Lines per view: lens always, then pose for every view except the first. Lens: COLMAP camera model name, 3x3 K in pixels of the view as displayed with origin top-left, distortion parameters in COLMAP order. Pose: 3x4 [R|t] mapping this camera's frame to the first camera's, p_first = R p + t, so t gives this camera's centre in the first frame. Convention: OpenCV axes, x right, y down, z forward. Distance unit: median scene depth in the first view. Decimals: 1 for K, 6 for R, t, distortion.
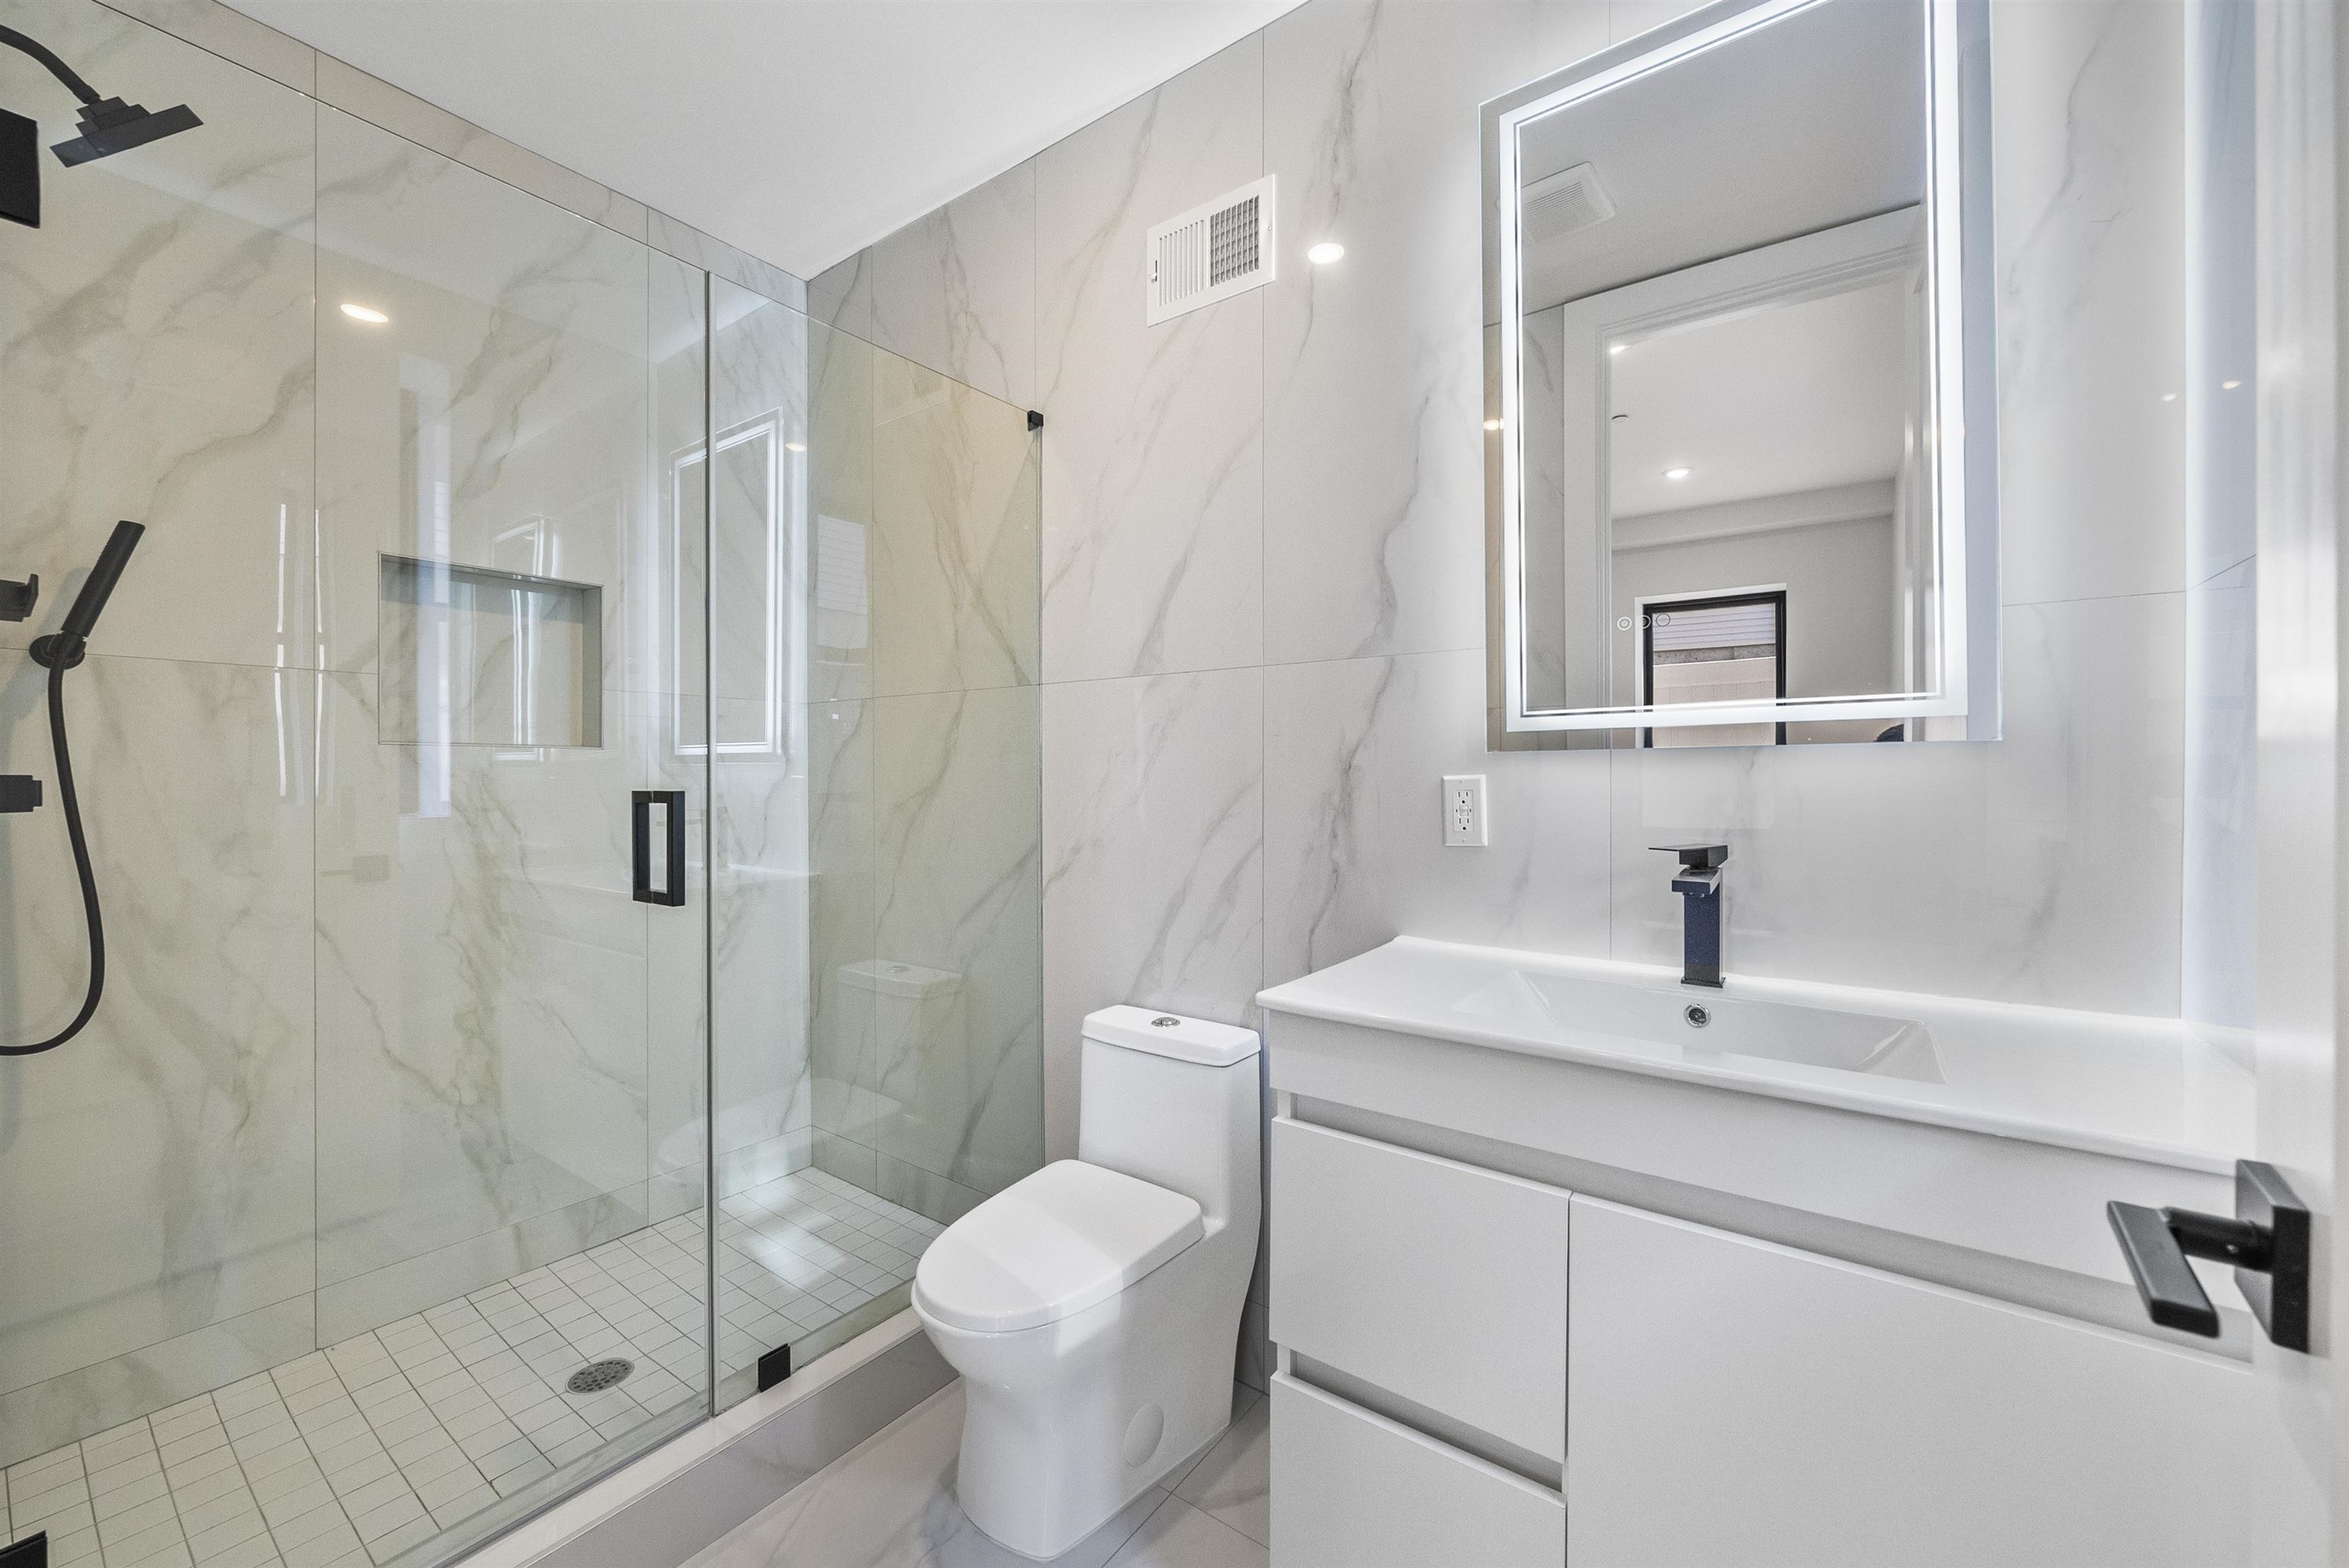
lens RADIAL K [[869.0, 0, 1166.3], [0, 869.0, 775.0], [0, 0, 1]] dist [0.001524, 0.000274]
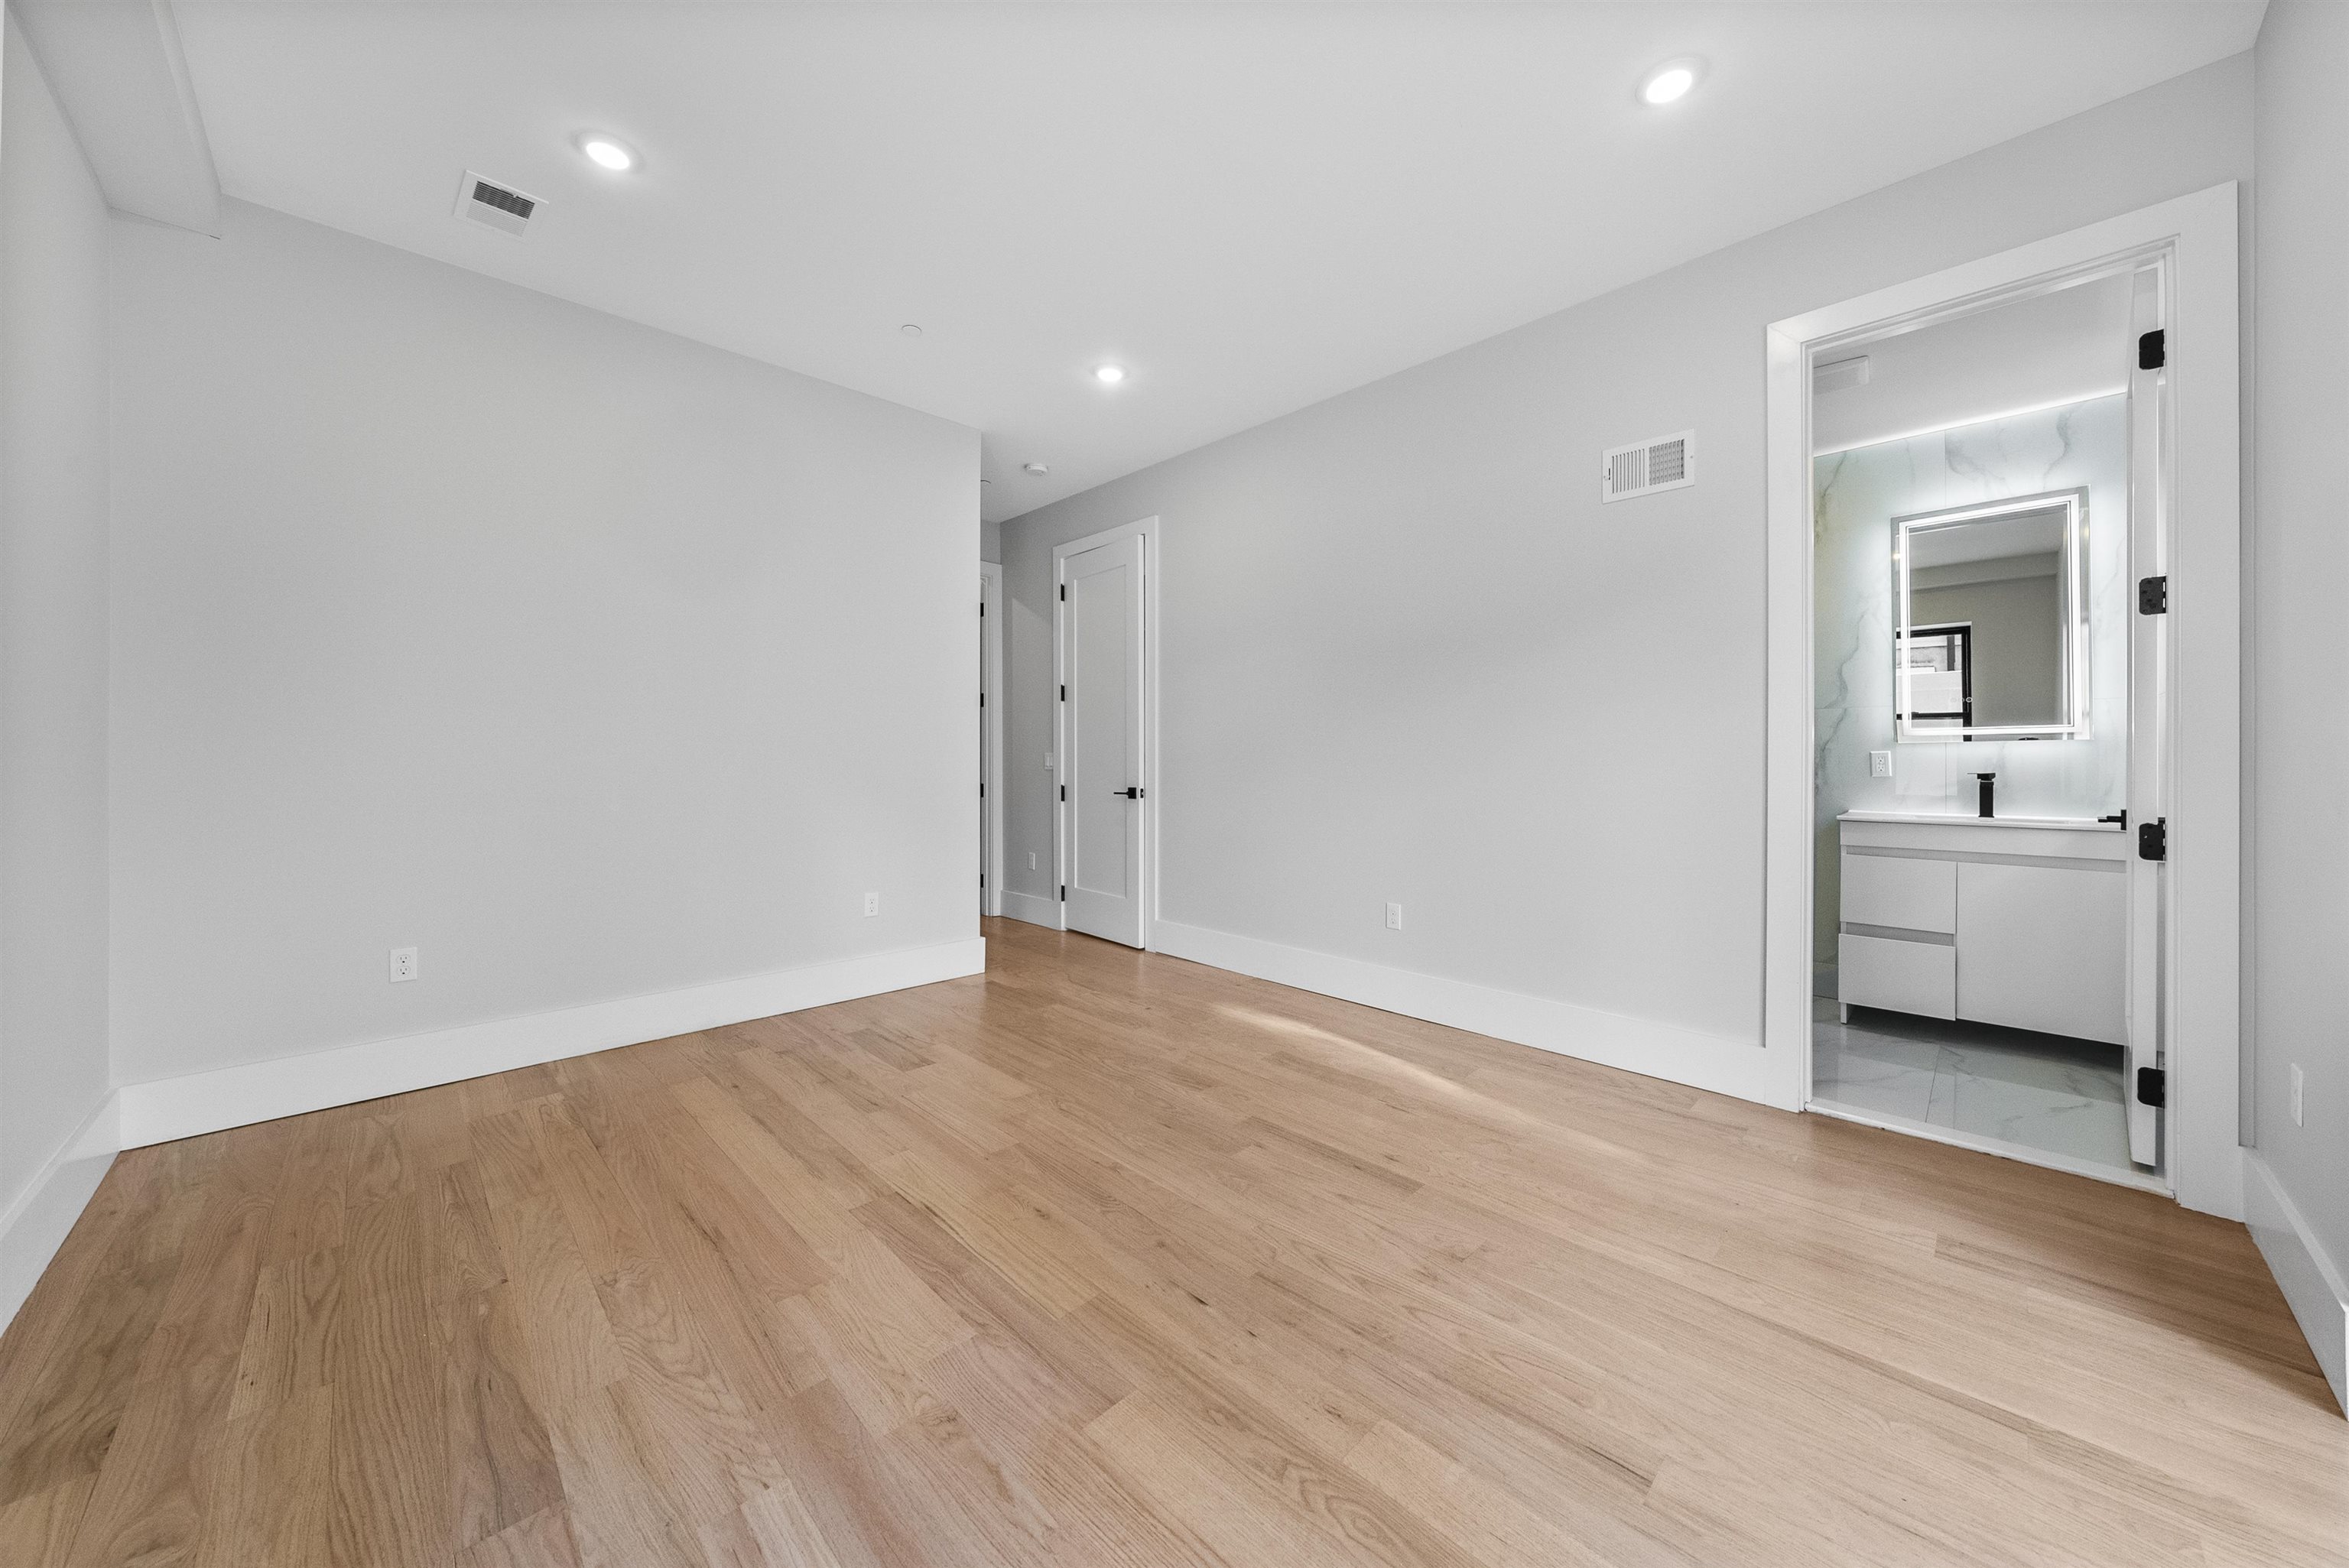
lens RADIAL K [[812.3, 0, 1158.1], [0, 812.3, 751.3], [0, 0, 1]] dist [-0.000218, -0.000048]
pose [[0.978170, 0.000888, -0.207802, -1.581737], [-0.000965, 0.999999, -0.000269, 0.003473], [0.207802, 0.000464, 0.978171, -2.323047]]
